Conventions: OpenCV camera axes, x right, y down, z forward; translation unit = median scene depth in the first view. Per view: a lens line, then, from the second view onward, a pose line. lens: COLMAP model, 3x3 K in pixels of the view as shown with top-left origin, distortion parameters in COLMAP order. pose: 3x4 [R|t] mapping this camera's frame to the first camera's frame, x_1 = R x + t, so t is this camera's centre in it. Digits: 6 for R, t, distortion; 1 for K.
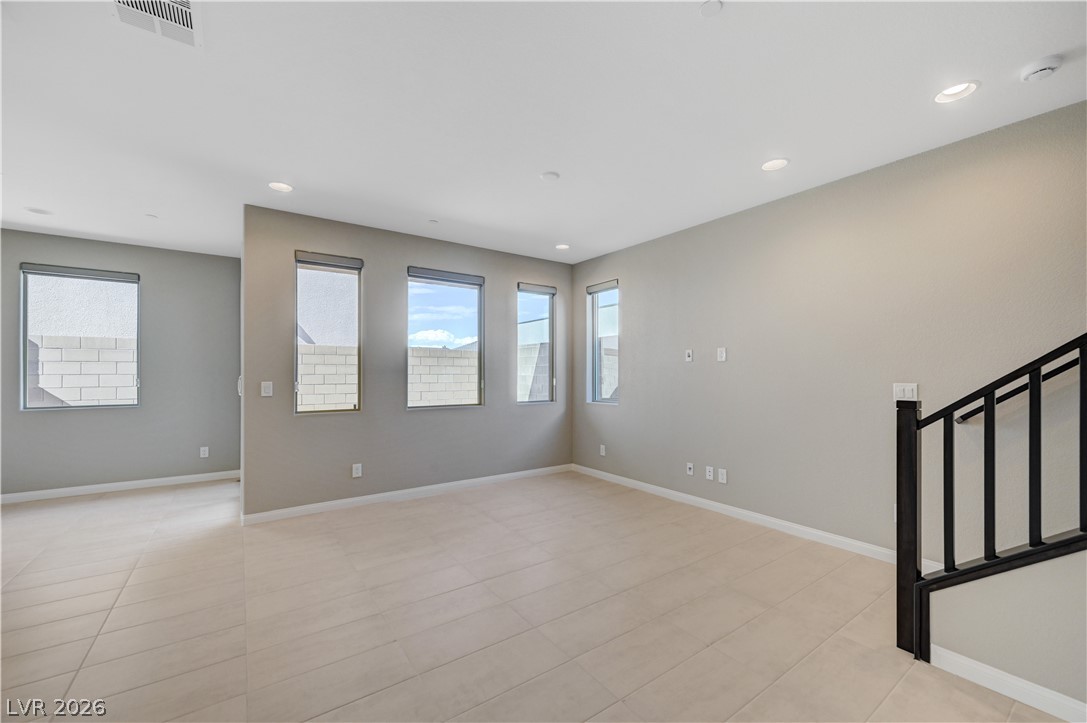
lens RADIAL K [[432.5, 0, 546.2], [0, 432.5, 370.6], [0, 0, 1]] dist [-0.000132, 0.000589]
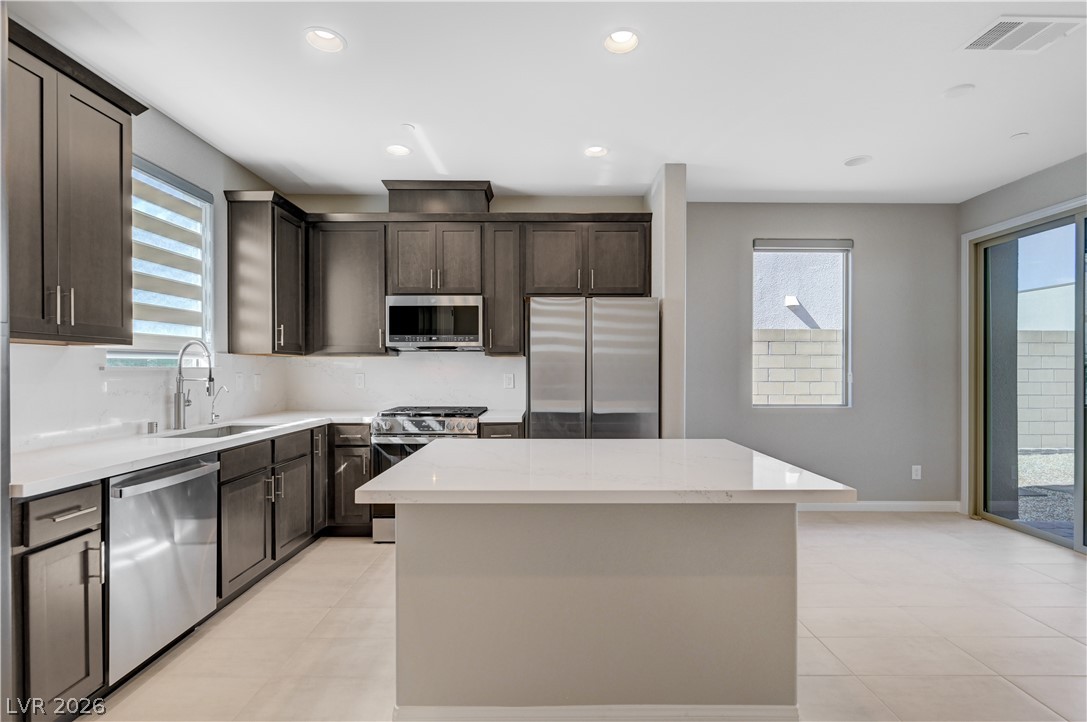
lens RADIAL K [[502.6, 0, 544.2], [0, 502.6, 370.1], [0, 0, 1]] dist [-0.005517, 0.001779]
pose [[0.822265, 0.003704, -0.569093, -0.889838], [0.001125, 0.999966, 0.008135, 0.006535], [0.569104, -0.007330, 0.822233, -0.069646]]
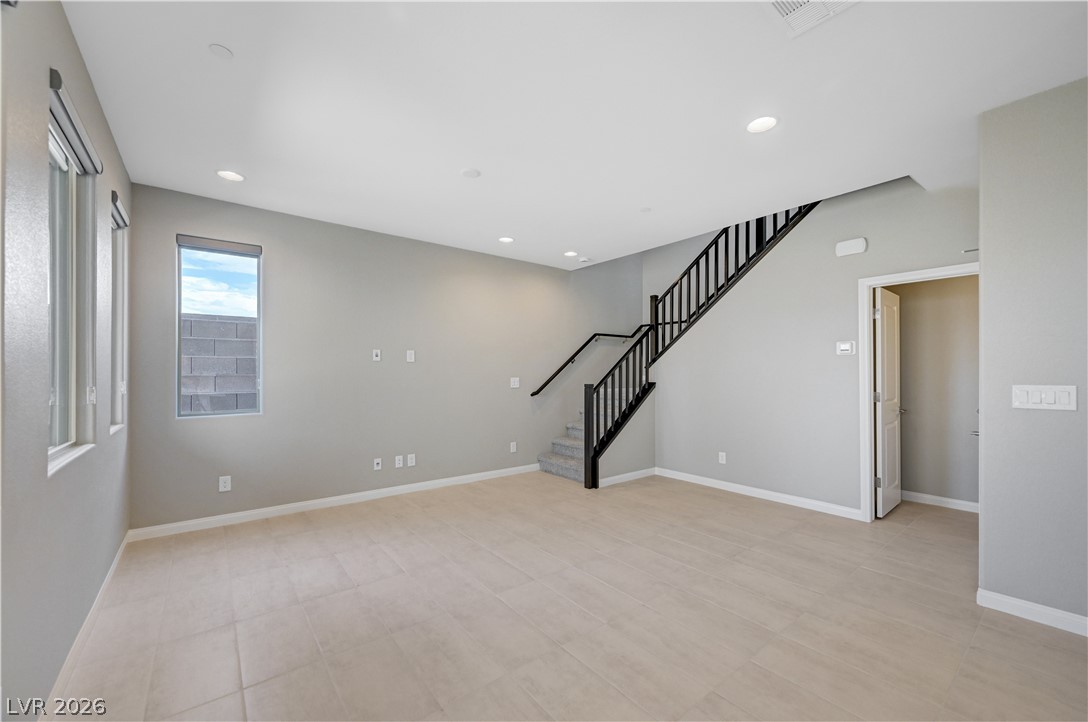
lens RADIAL K [[432.9, 0, 549.5], [0, 432.9, 370.5], [0, 0, 1]] dist [-0.000132, 0.000589]
pose [[-0.063337, 0.004627, 0.997981, -0.645307], [-0.006346, 0.999967, -0.005039, 0.003790], [-0.997972, -0.006652, -0.063306, 0.577087]]
